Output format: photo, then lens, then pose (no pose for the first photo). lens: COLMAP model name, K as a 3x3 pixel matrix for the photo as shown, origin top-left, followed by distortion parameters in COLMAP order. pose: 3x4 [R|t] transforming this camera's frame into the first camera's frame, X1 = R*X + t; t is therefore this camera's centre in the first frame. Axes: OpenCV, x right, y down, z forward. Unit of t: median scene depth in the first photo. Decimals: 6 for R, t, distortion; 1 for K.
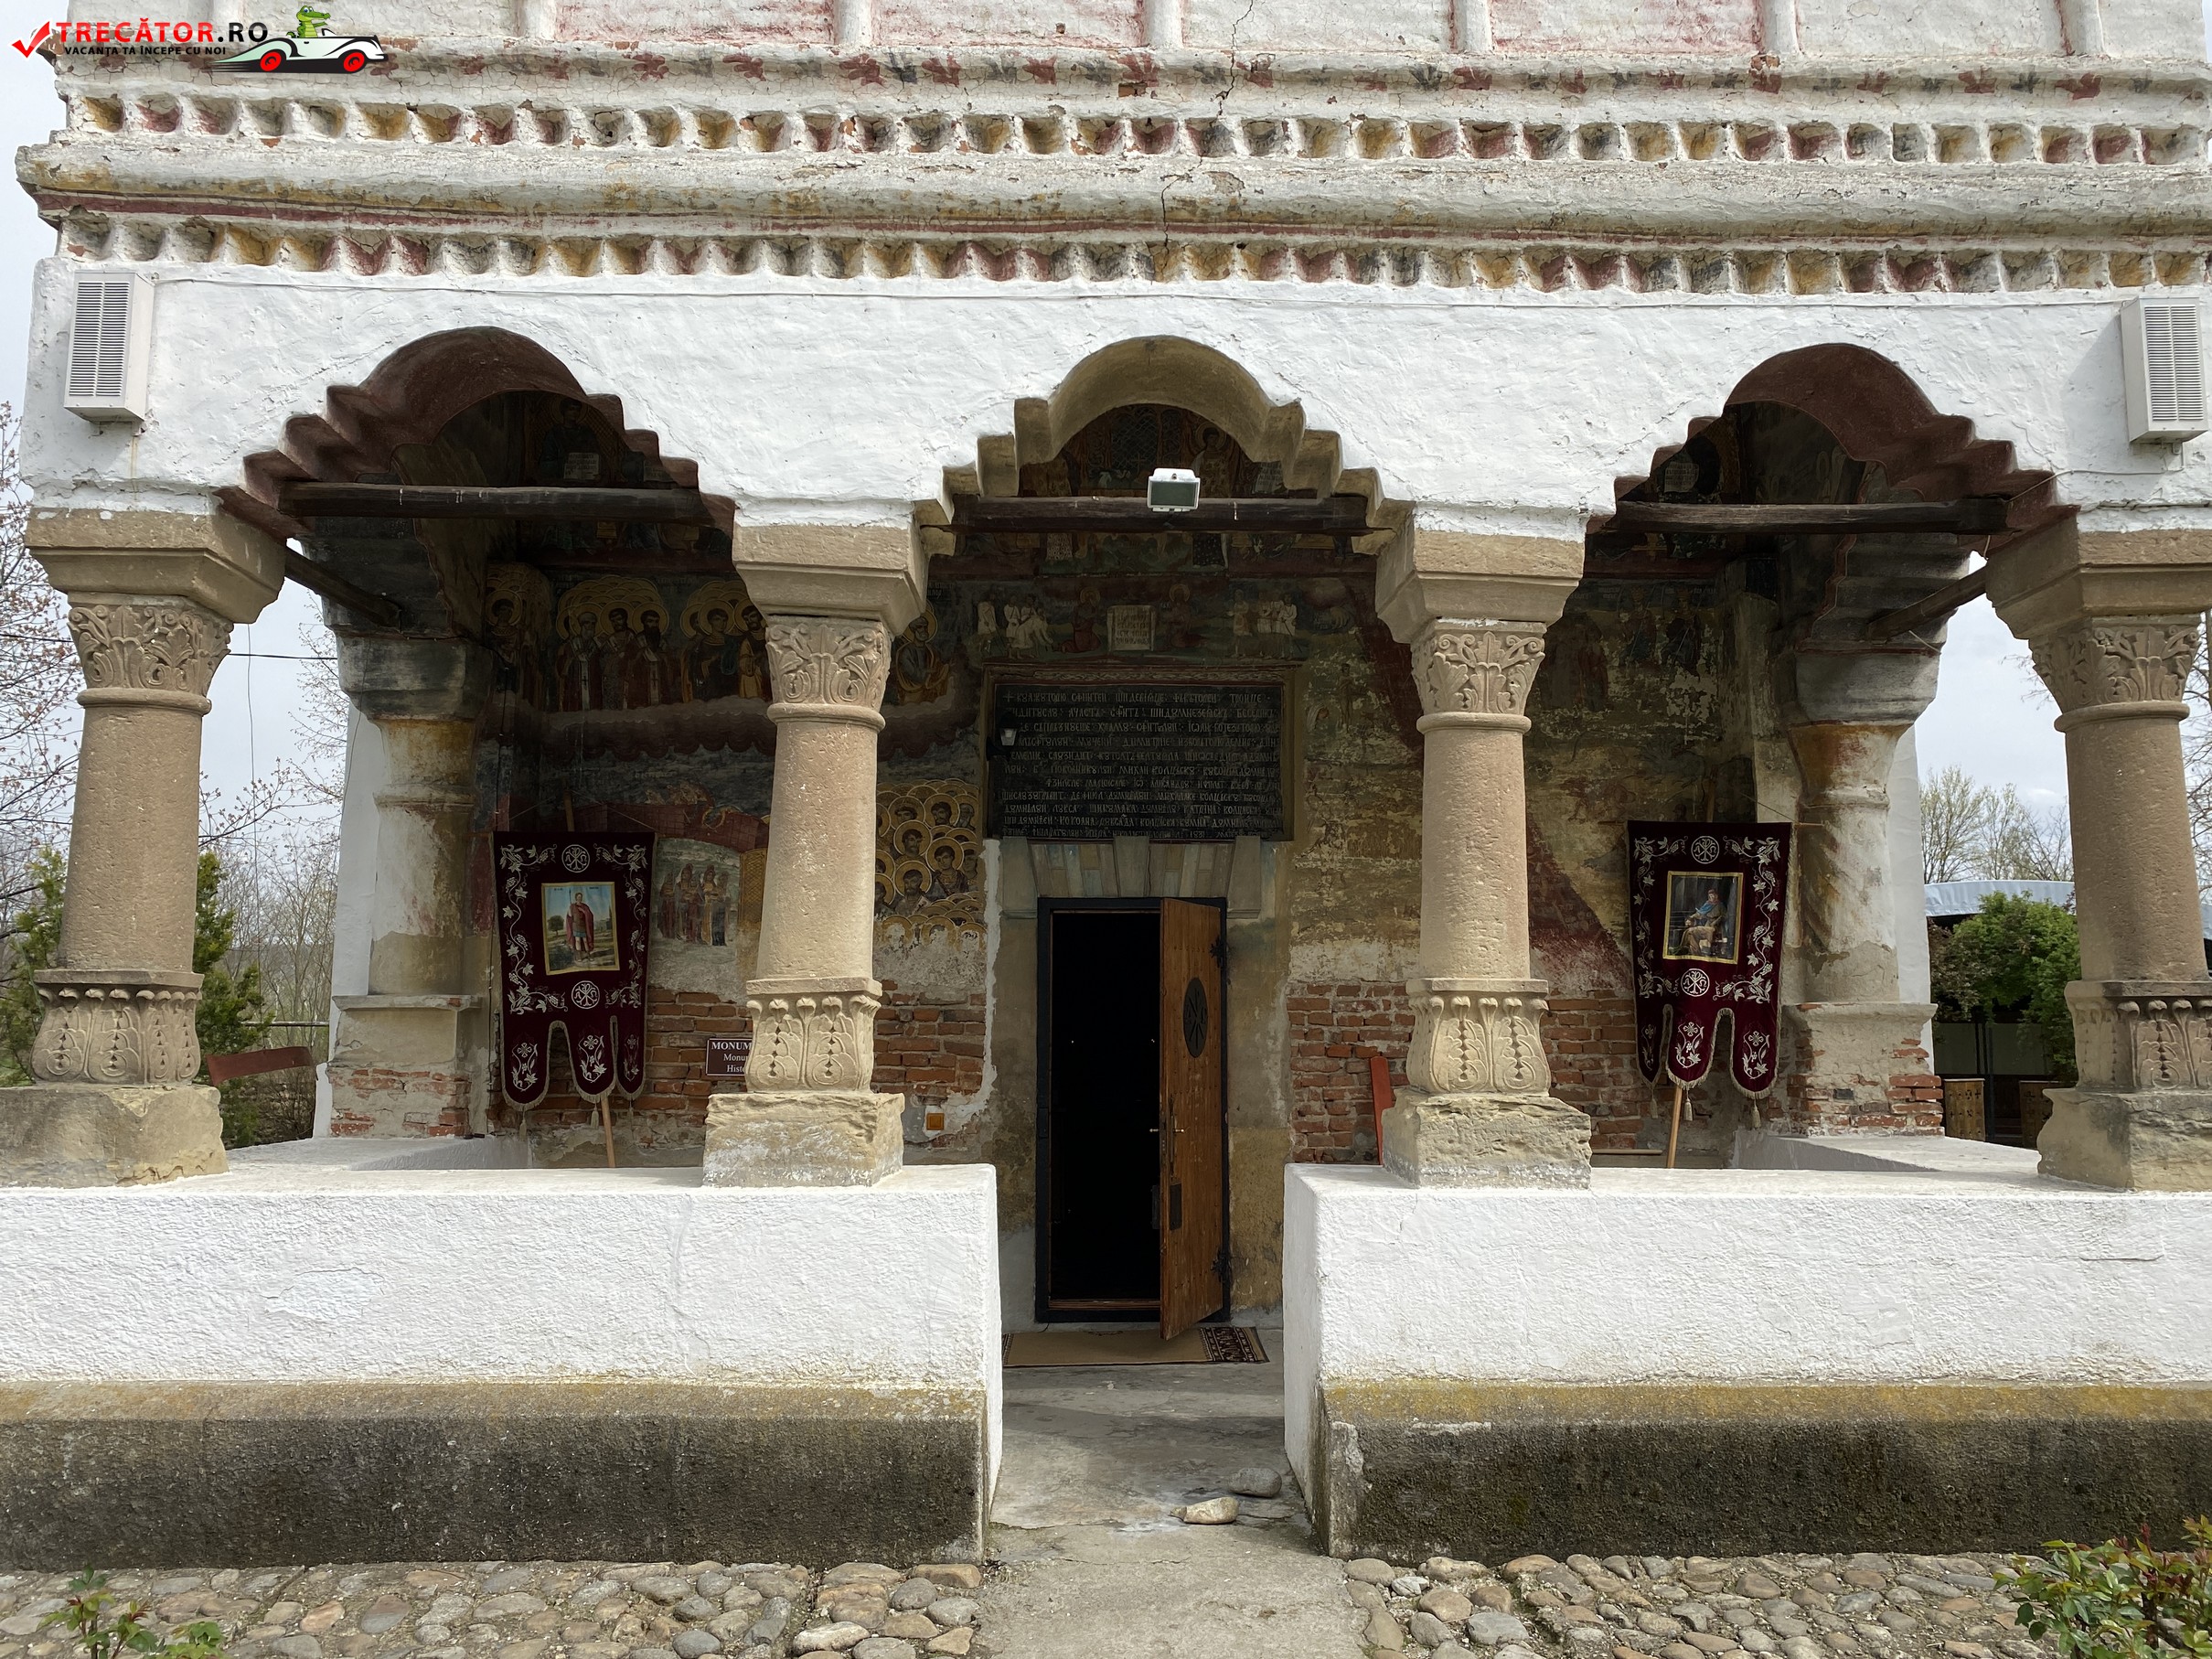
lens RADIAL K [[1642.5, 0, 1132.2], [0, 1642.5, 830.9], [0, 0, 1]] dist [0.034098, -0.044449]
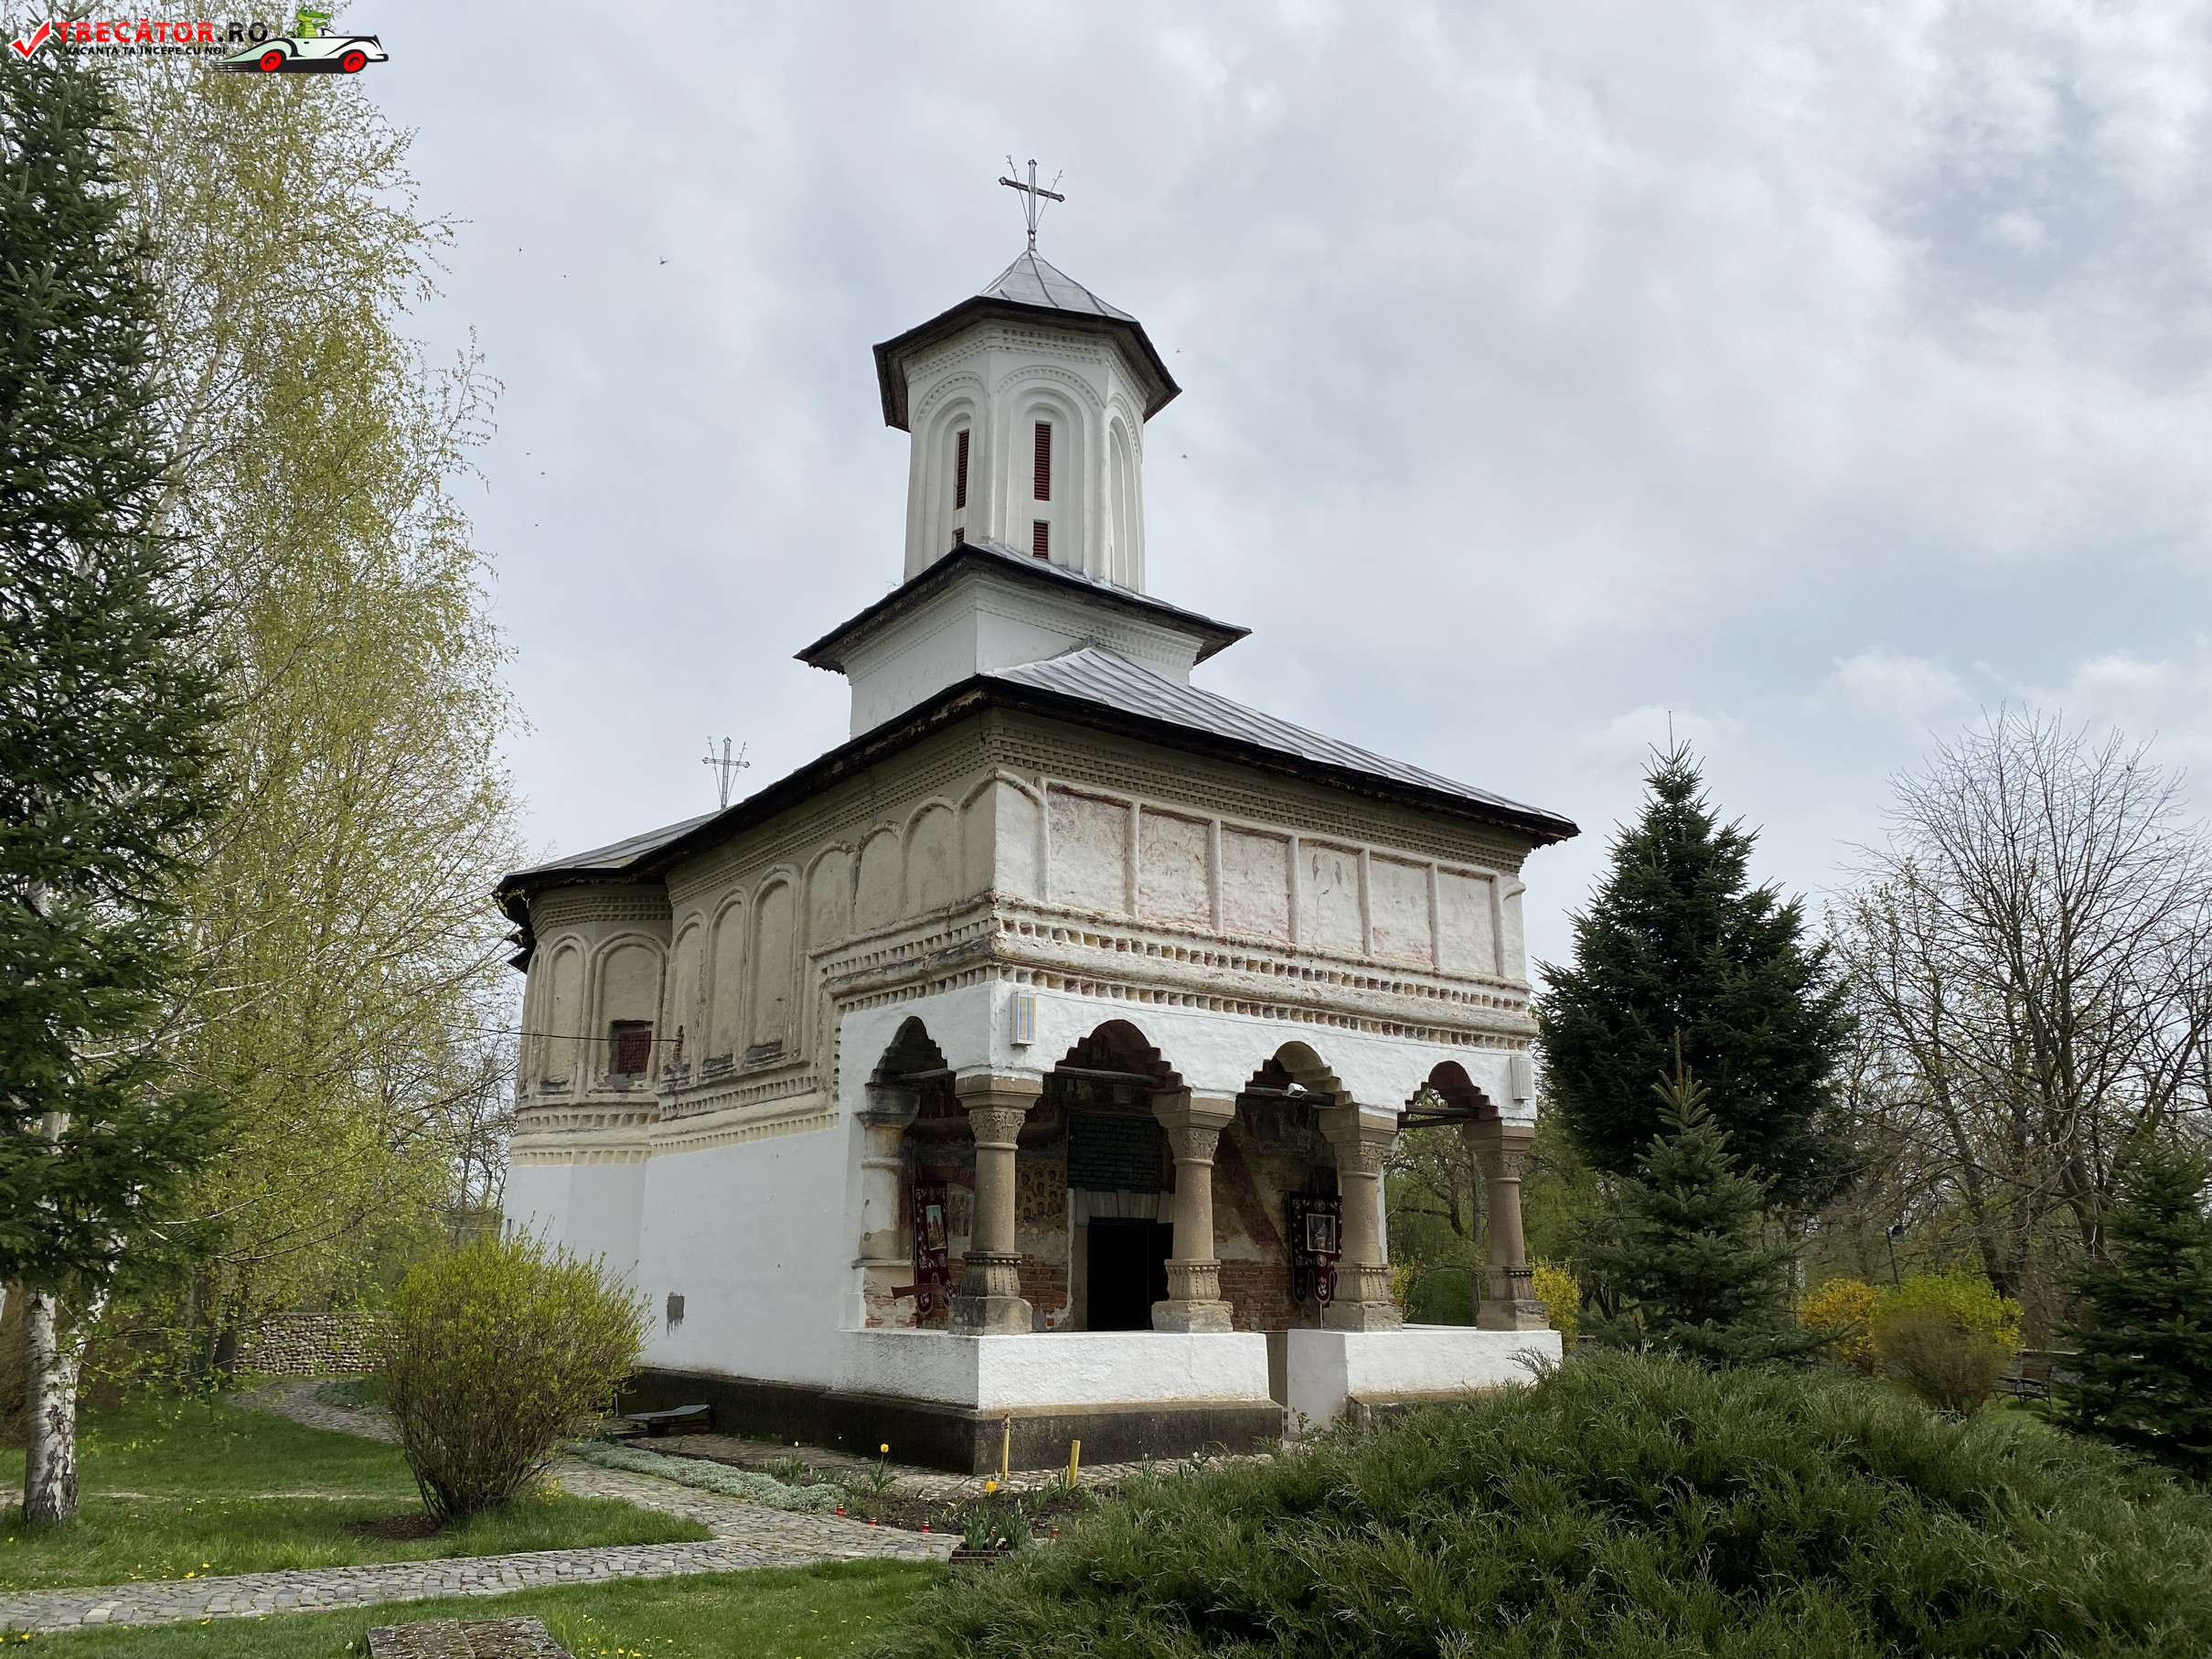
lens RADIAL K [[1620.9, 0, 1106.0], [0, 1620.9, 829.5], [0, 0, 1]] dist [0.046845, -0.001880]
pose [[0.818251, 0.158730, 0.552513, -1.405755], [-0.072938, 0.982022, -0.174104, -0.097493], [-0.570215, 0.102162, 0.815118, -0.902426]]
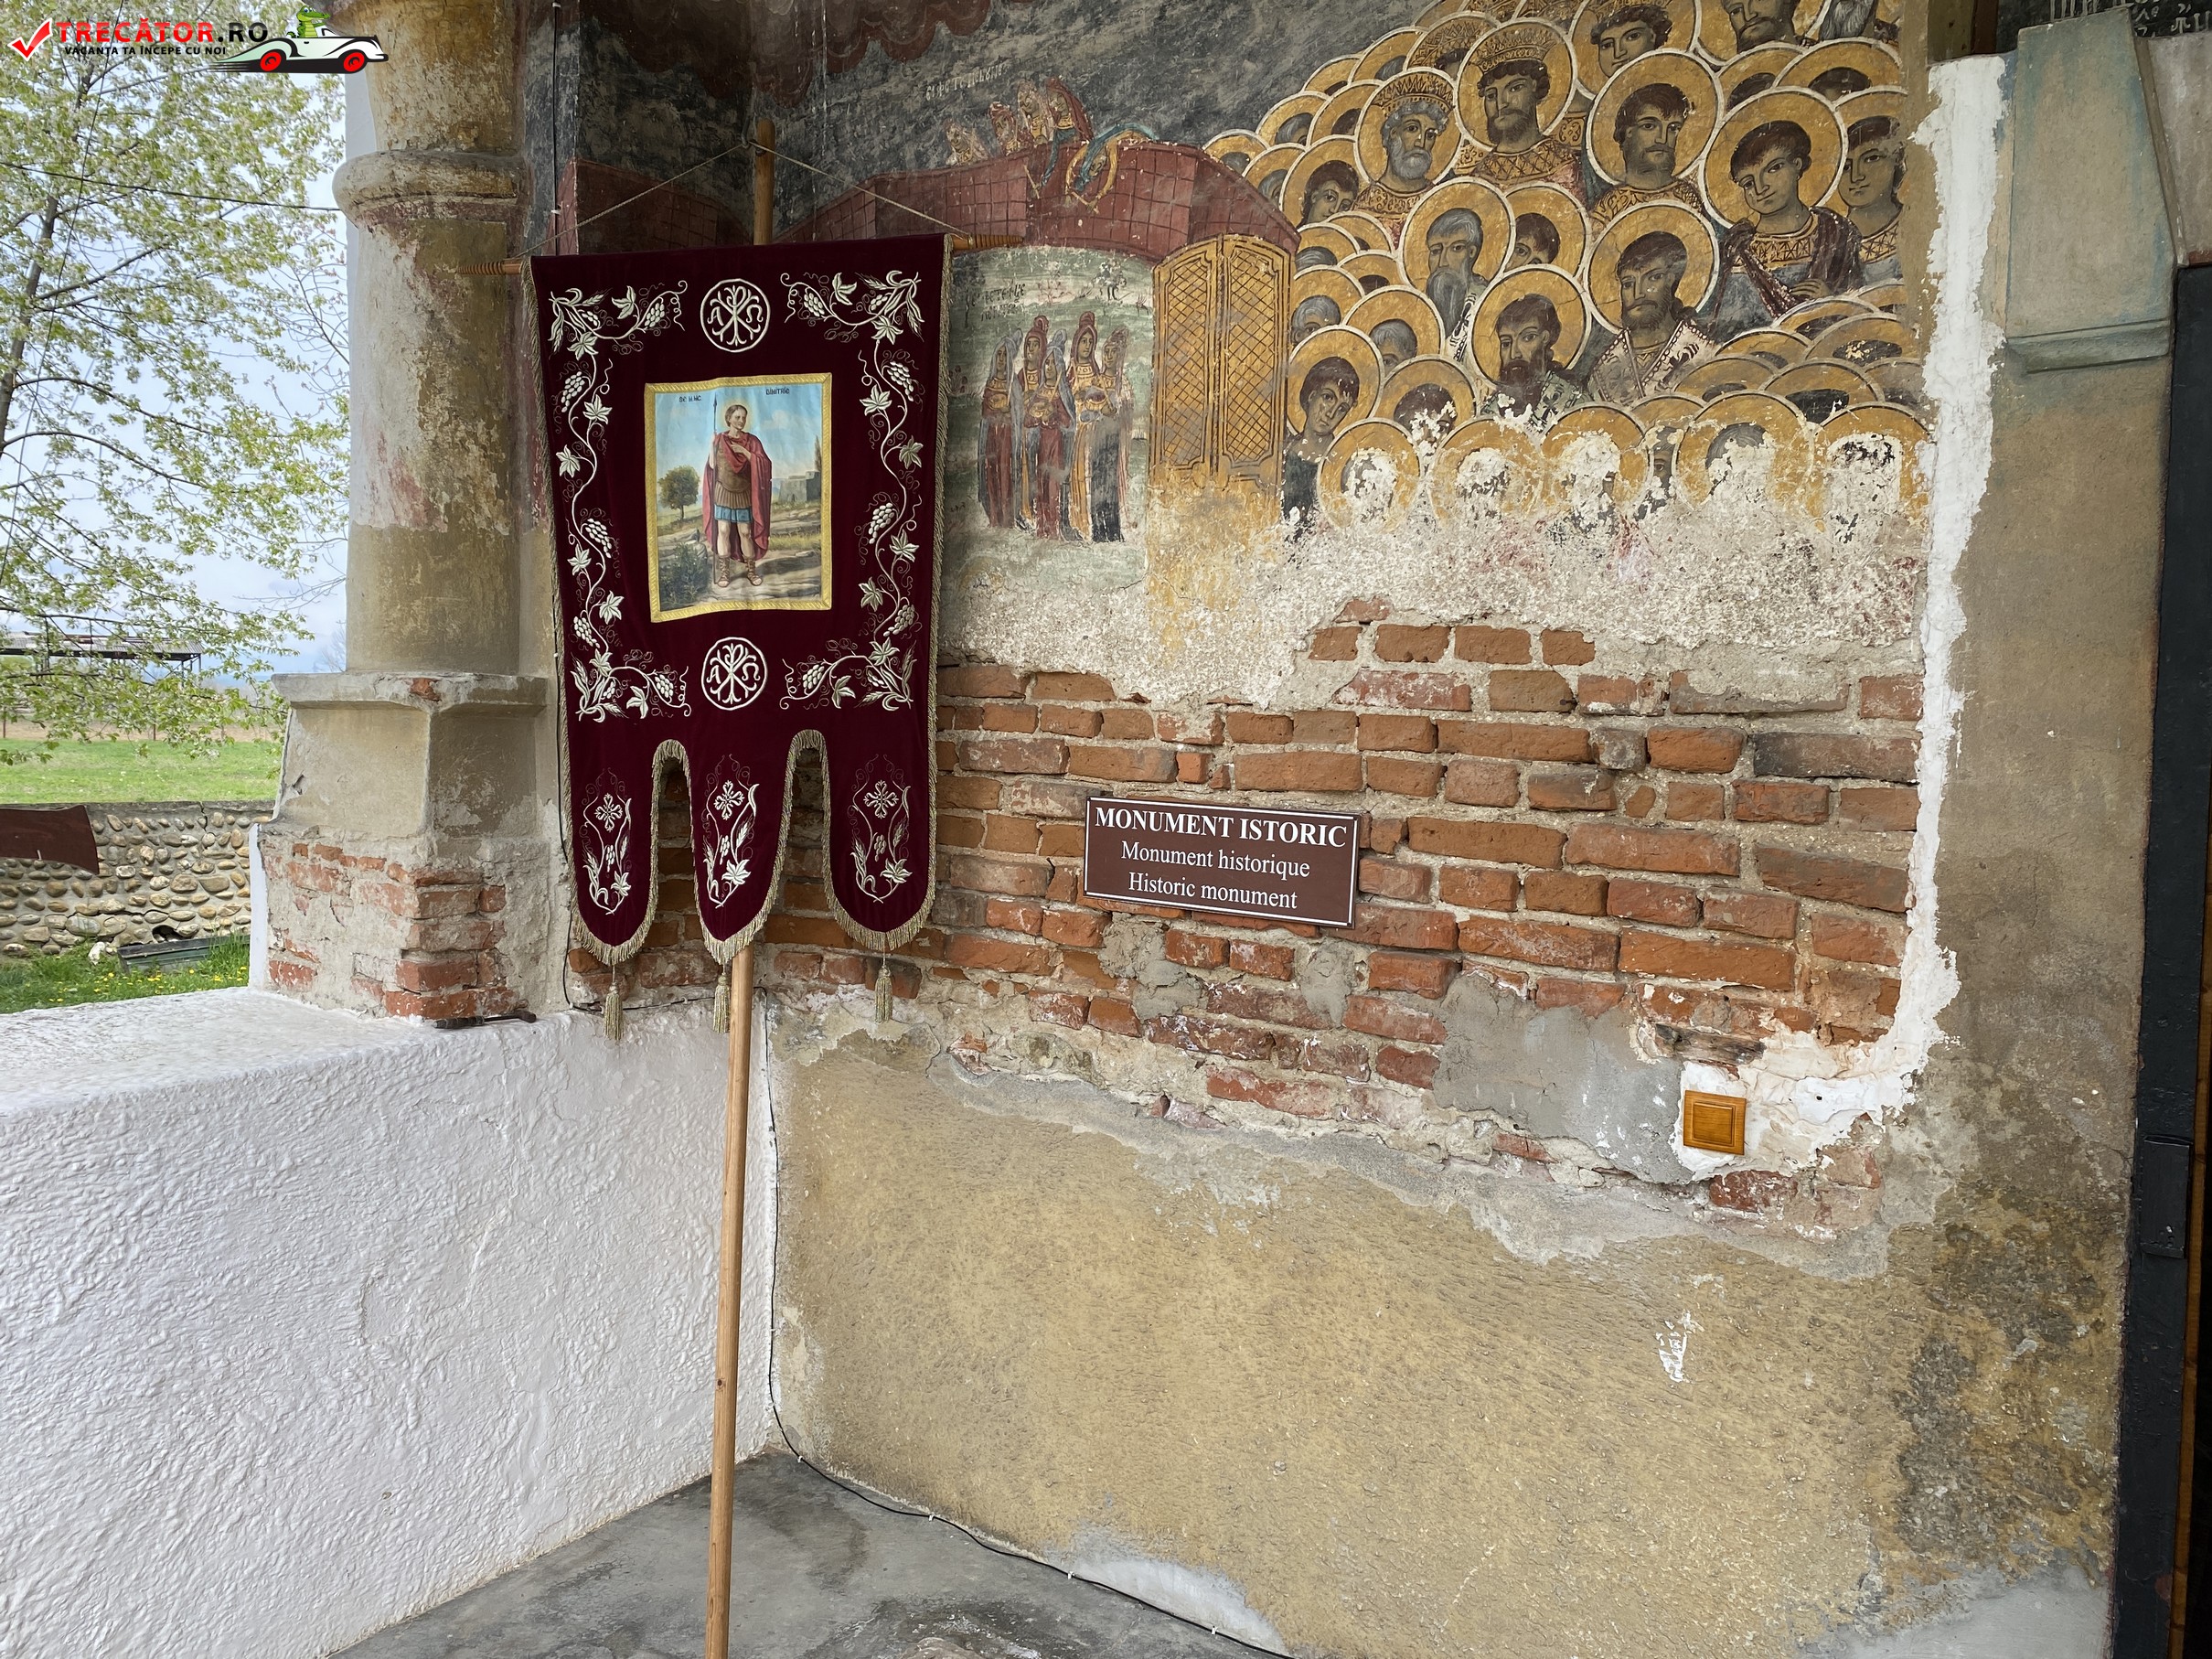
lens RADIAL K [[1685.2, 0, 1112.9], [0, 1685.2, 805.5], [0, 0, 1]] dist [0.027673, -0.020483]
pose [[0.784468, 0.045914, -0.618467, -0.023695], [0.049731, 0.989387, 0.136530, 0.080258], [0.618172, -0.137860, 0.773859, 0.744906]]
